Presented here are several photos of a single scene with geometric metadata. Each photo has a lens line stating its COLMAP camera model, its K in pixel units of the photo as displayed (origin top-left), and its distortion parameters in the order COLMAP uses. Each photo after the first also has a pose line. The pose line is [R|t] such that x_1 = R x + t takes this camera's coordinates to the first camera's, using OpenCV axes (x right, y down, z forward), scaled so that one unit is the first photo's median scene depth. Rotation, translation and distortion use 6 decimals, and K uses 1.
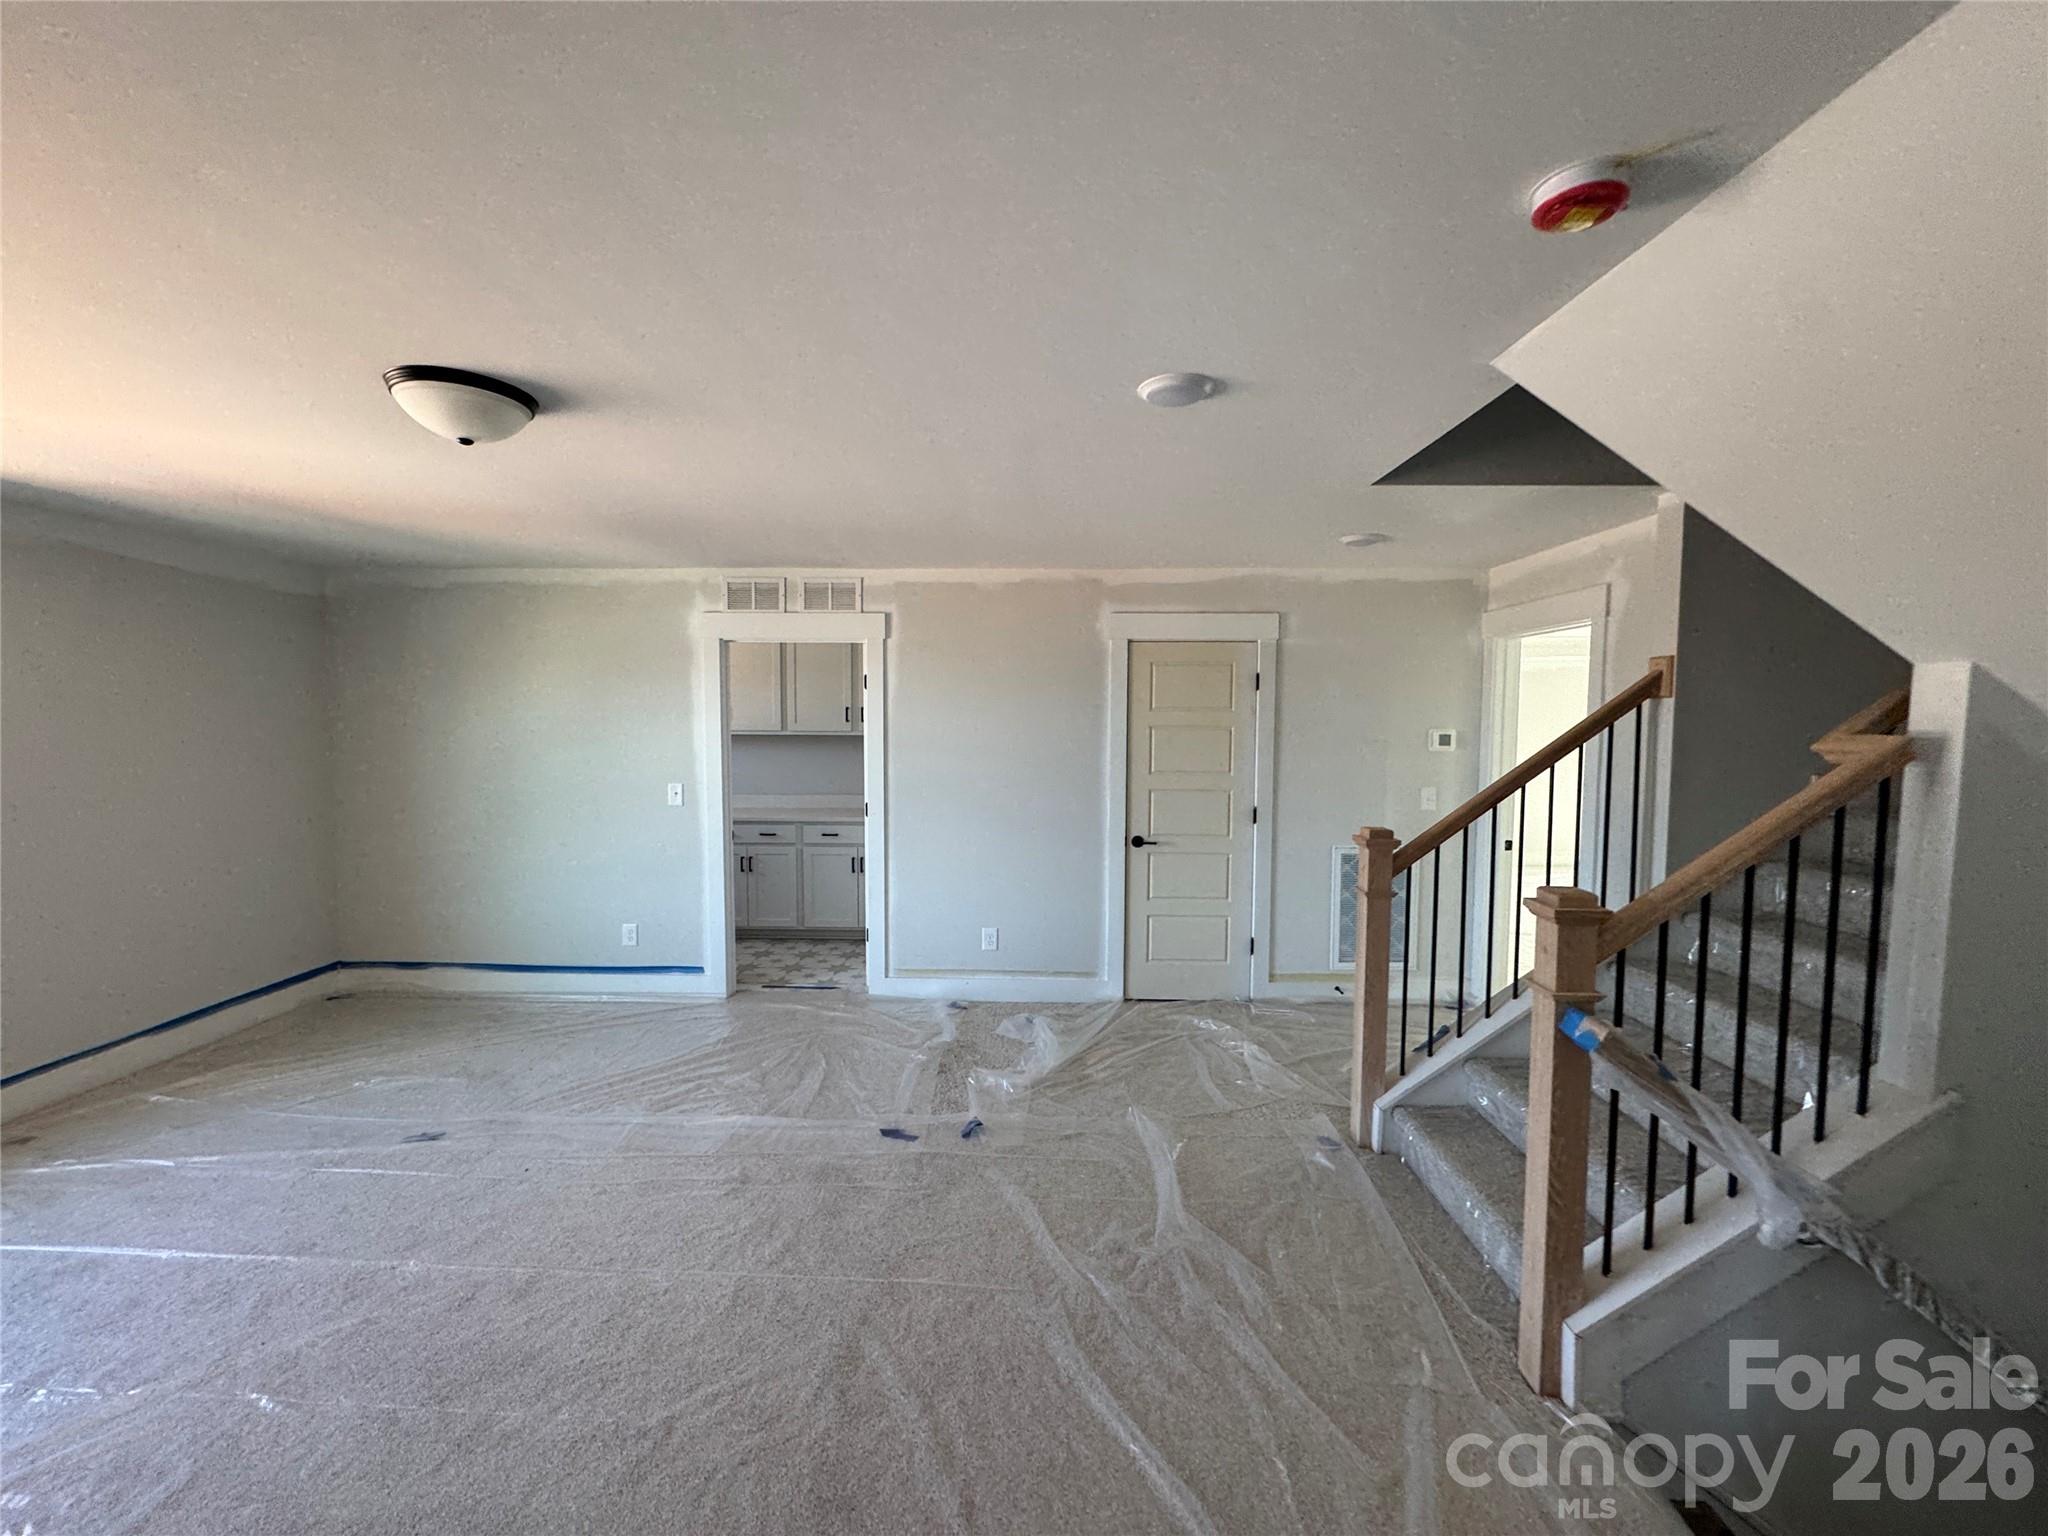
lens RADIAL K [[812.0, 0, 1022.7], [0, 812.0, 766.4], [0, 0, 1]] dist [-0.004201, 0.000521]
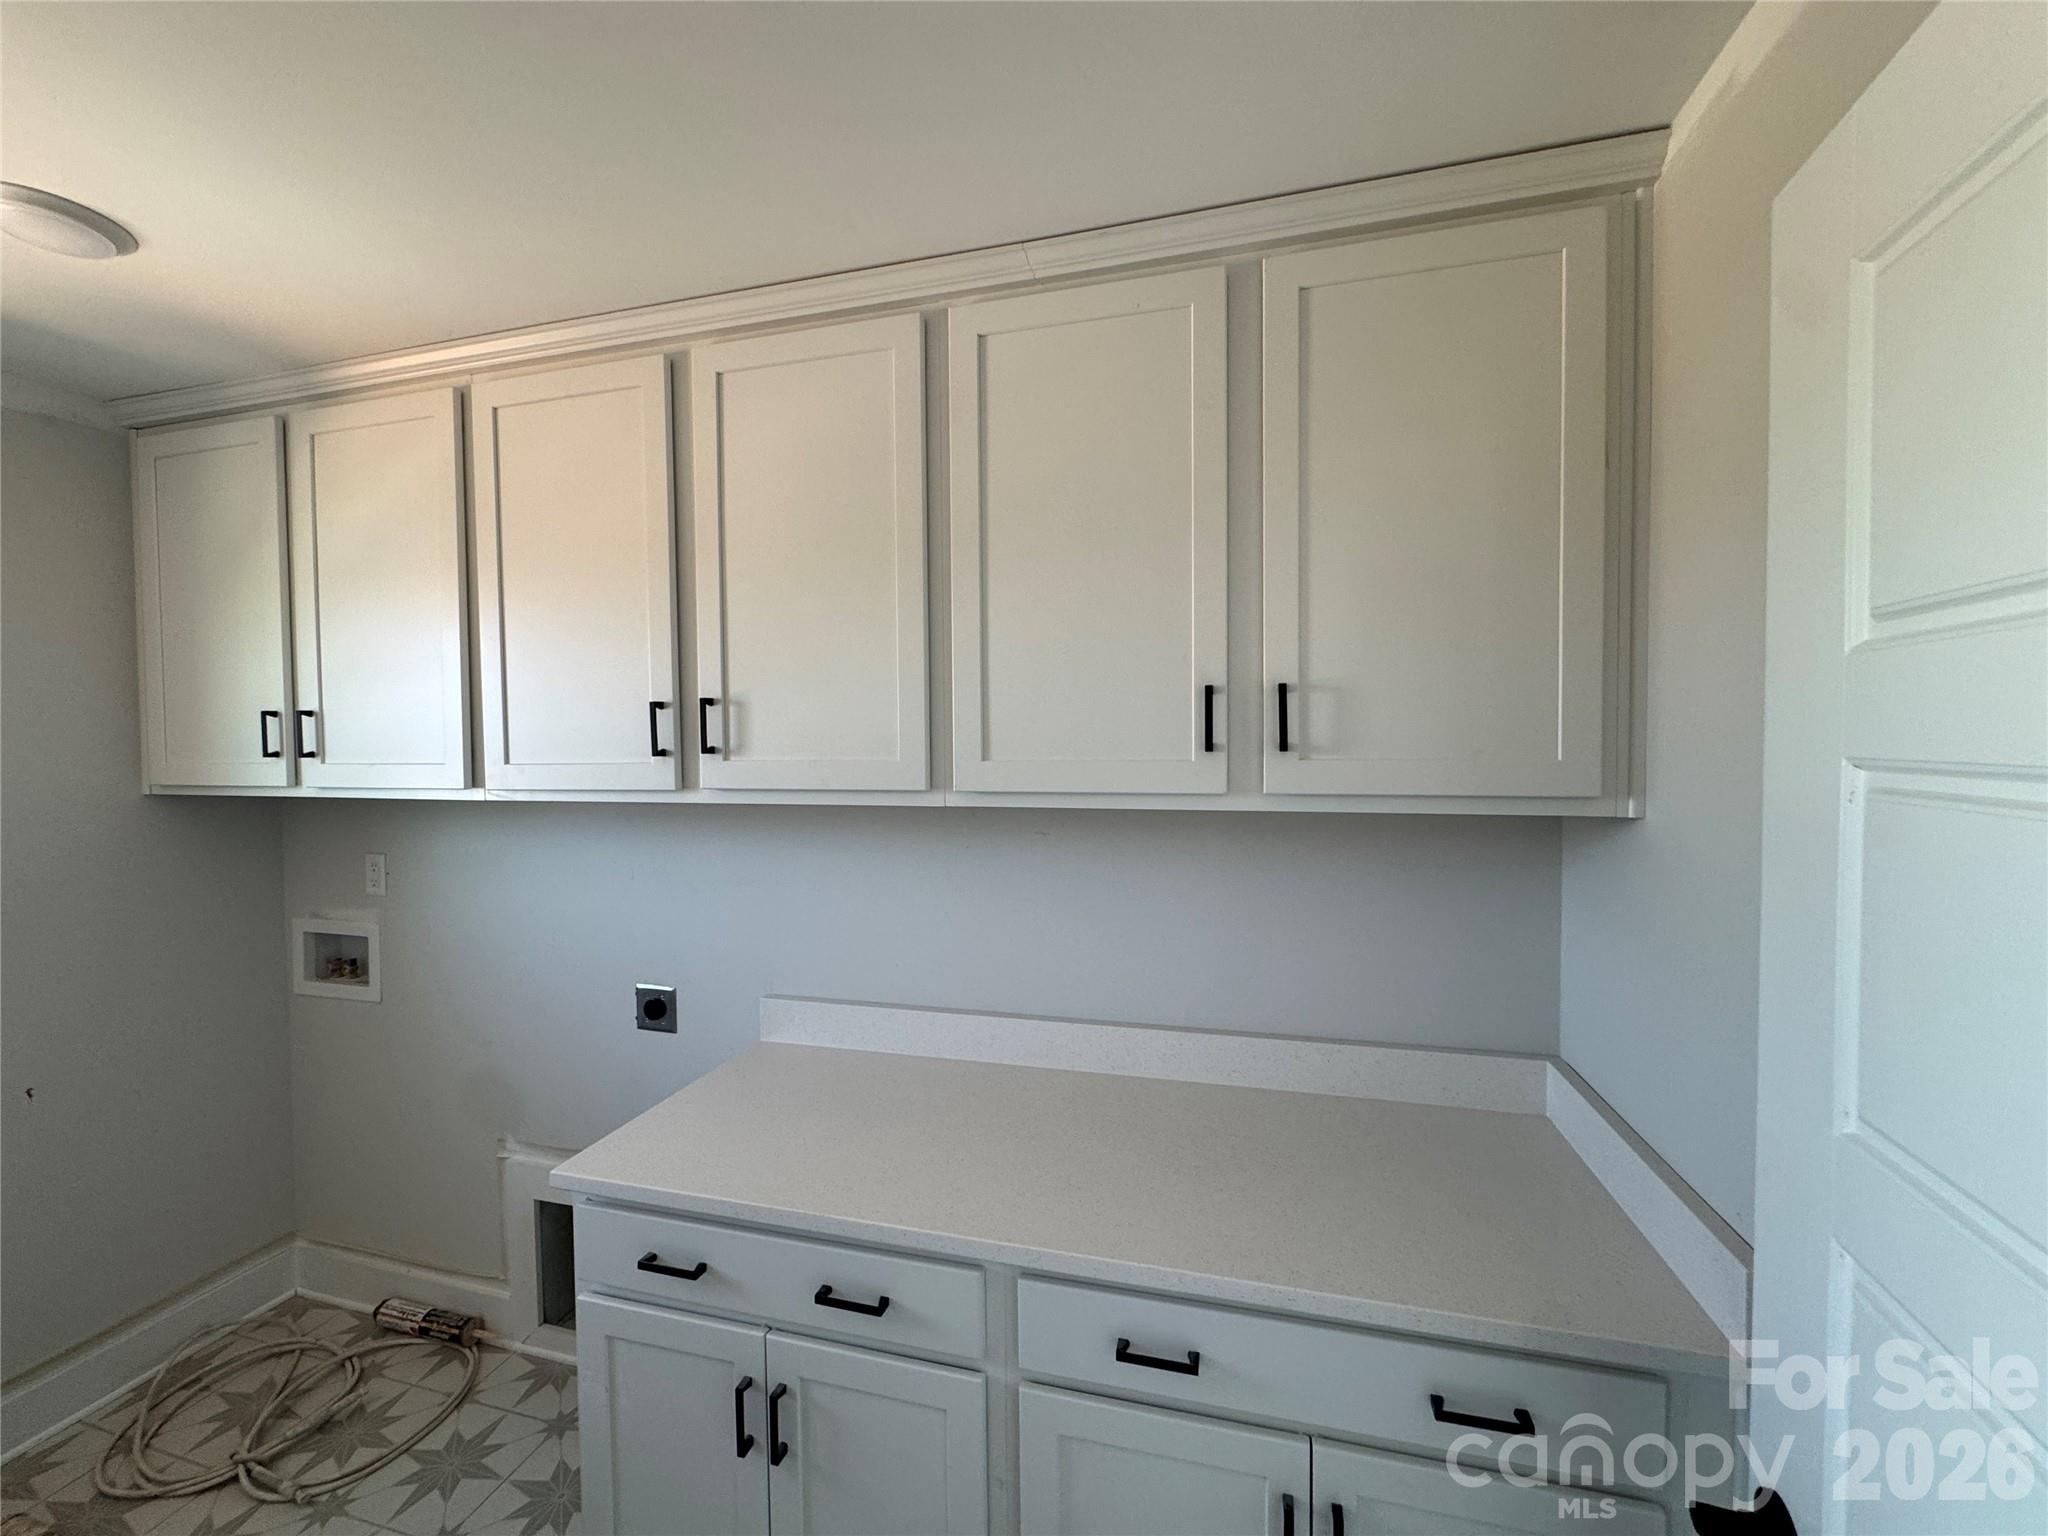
lens RADIAL K [[812.0, 0, 1022.7], [0, 812.0, 766.4], [0, 0, 1]] dist [-0.004201, 0.000521]
pose [[0.974363, -0.005528, -0.224914, -0.289887], [-0.000460, 0.999647, -0.026563, -0.060277], [0.224981, 0.025985, 0.974016, 1.036429]]
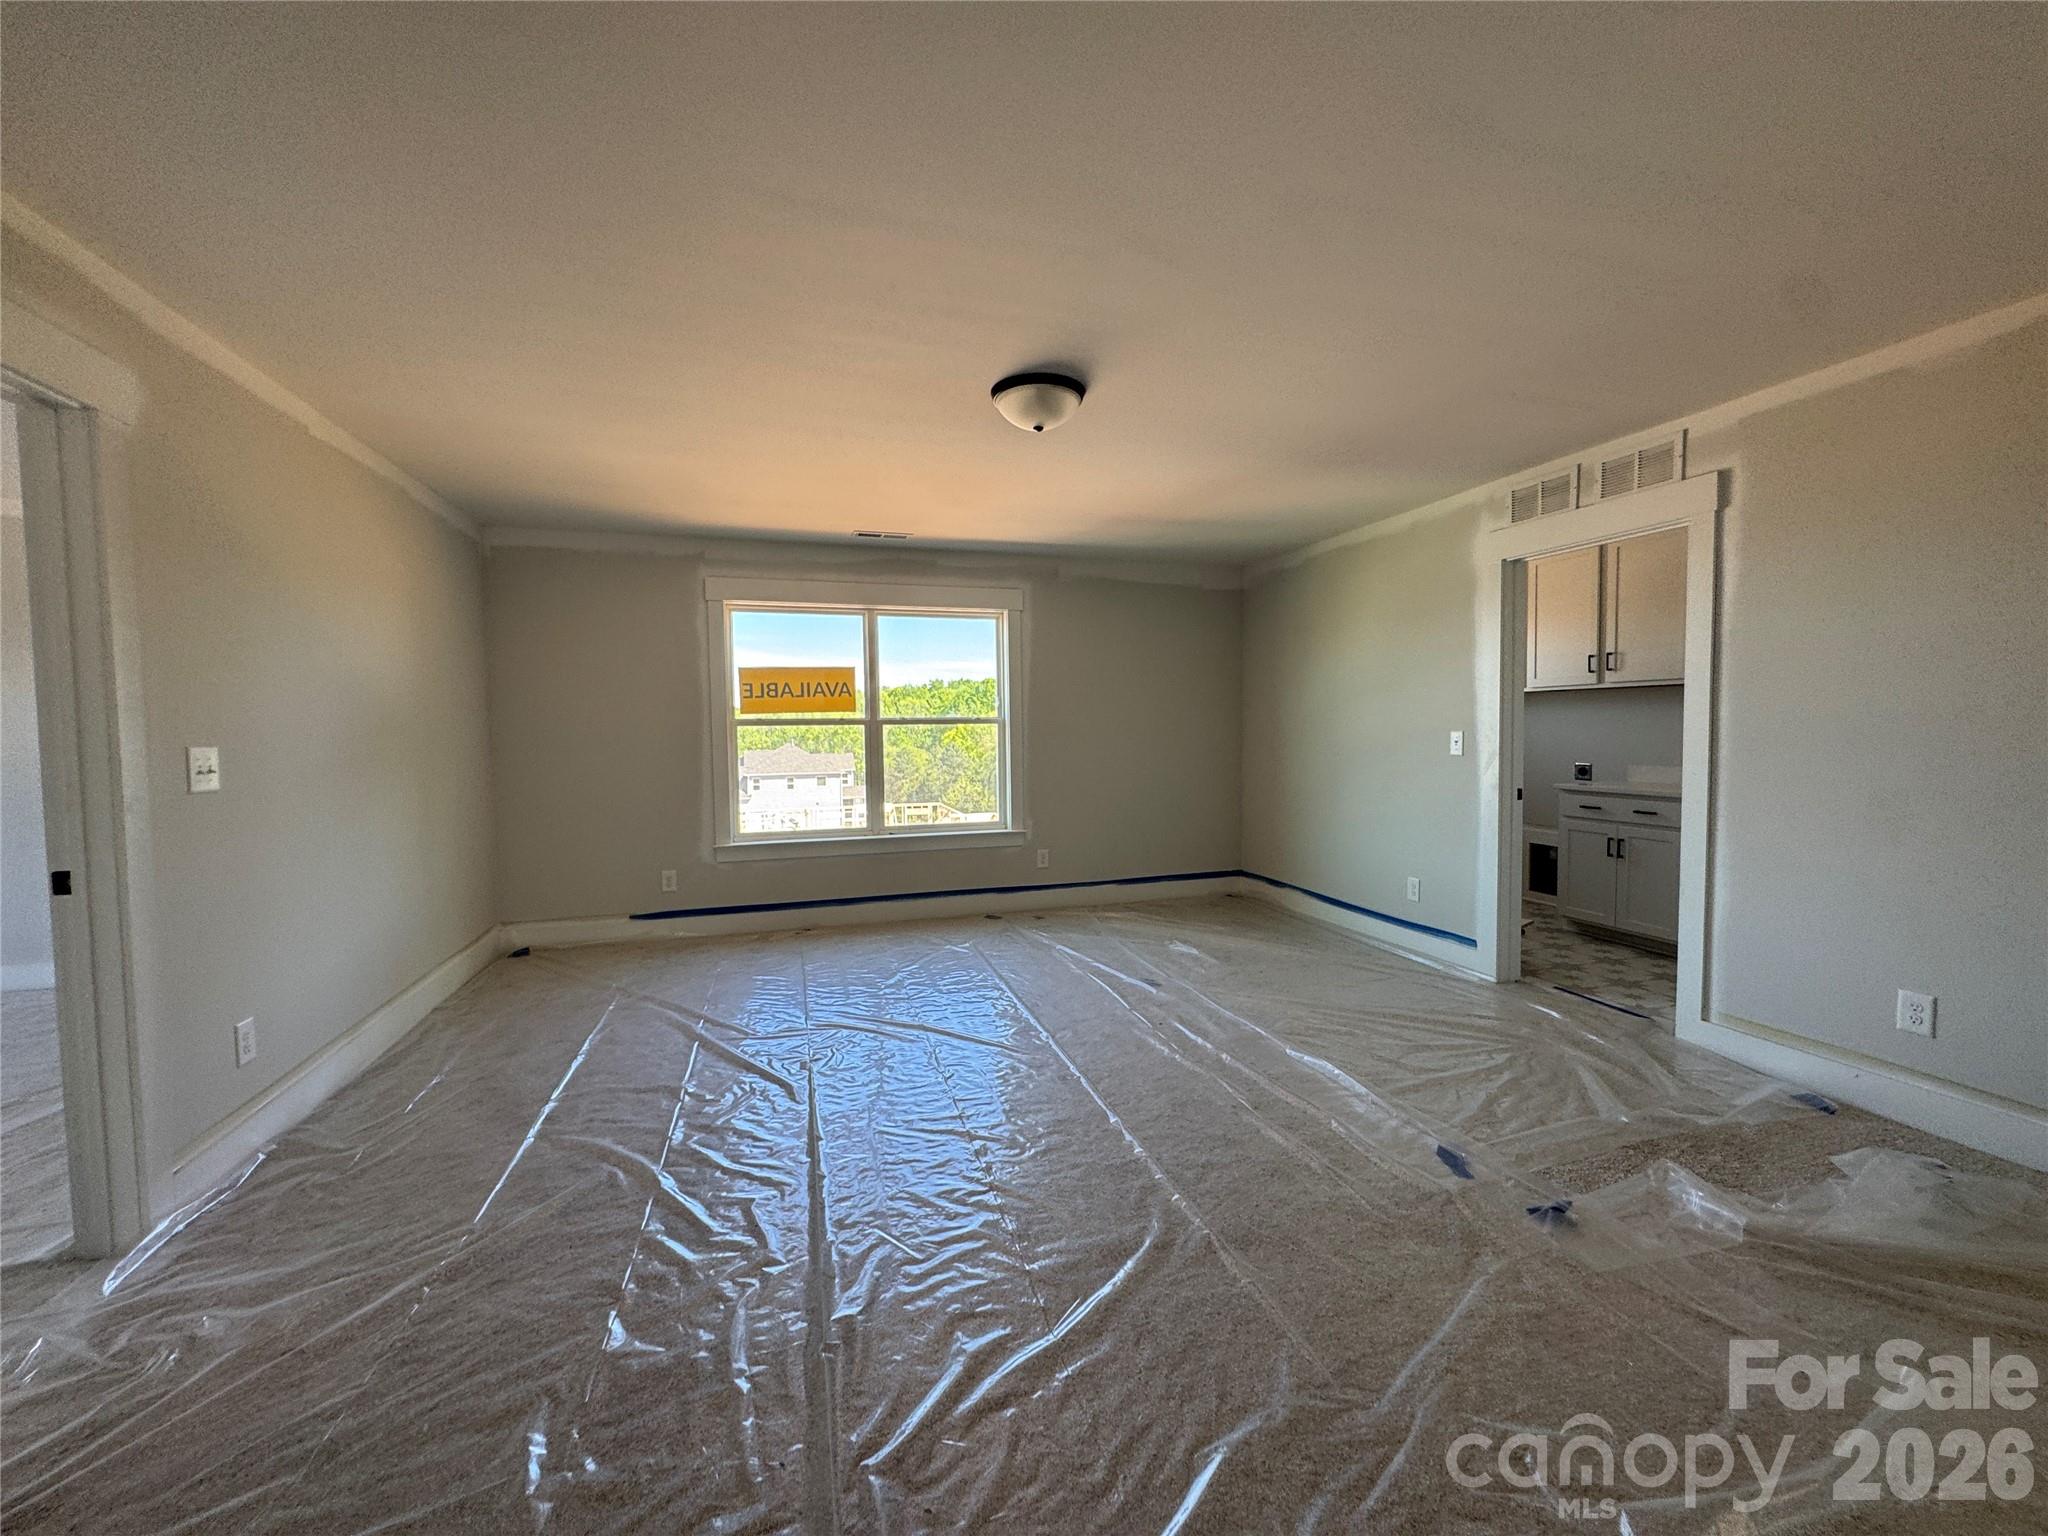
lens RADIAL K [[812.0, 0, 1022.7], [0, 812.0, 766.4], [0, 0, 1]] dist [-0.004201, 0.000521]
pose [[0.326785, 0.038252, -0.944324, 0.275737], [-0.043033, 0.998746, 0.025565, 0.059062], [0.944118, 0.032283, 0.328022, 0.248879]]
